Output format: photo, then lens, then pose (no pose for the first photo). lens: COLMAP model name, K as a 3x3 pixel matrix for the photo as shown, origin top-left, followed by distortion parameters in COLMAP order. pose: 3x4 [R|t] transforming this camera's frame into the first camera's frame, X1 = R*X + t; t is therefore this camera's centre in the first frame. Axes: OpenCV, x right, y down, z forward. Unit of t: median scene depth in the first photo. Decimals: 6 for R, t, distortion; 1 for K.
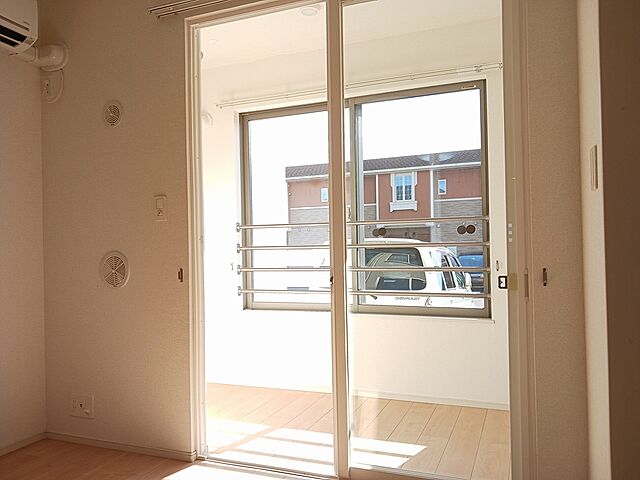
lens RADIAL K [[525.2, 0, 320.6], [0, 525.2, 249.2], [0, 0, 1]] dist [-0.040702, -0.003999]
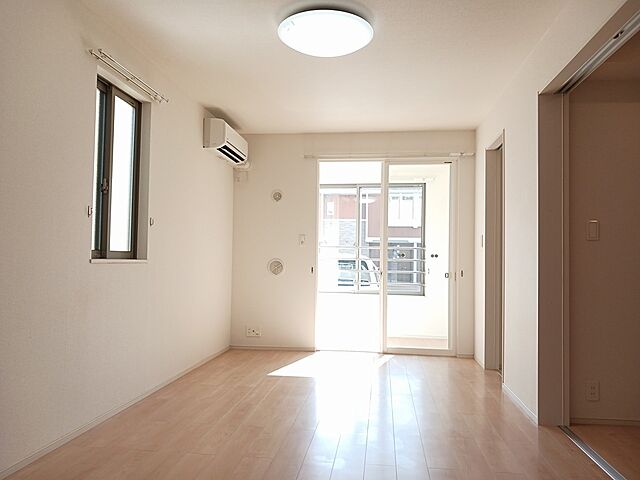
lens RADIAL K [[509.7, 0, 320.0], [0, 509.7, 240.0], [0, 0, 1]] dist [0.000363, -0.000668]
pose [[0.969792, 0.043192, 0.240080, -0.685708], [-0.033706, 0.998485, -0.043483, 0.010798], [-0.241594, 0.034077, 0.969779, -1.044743]]
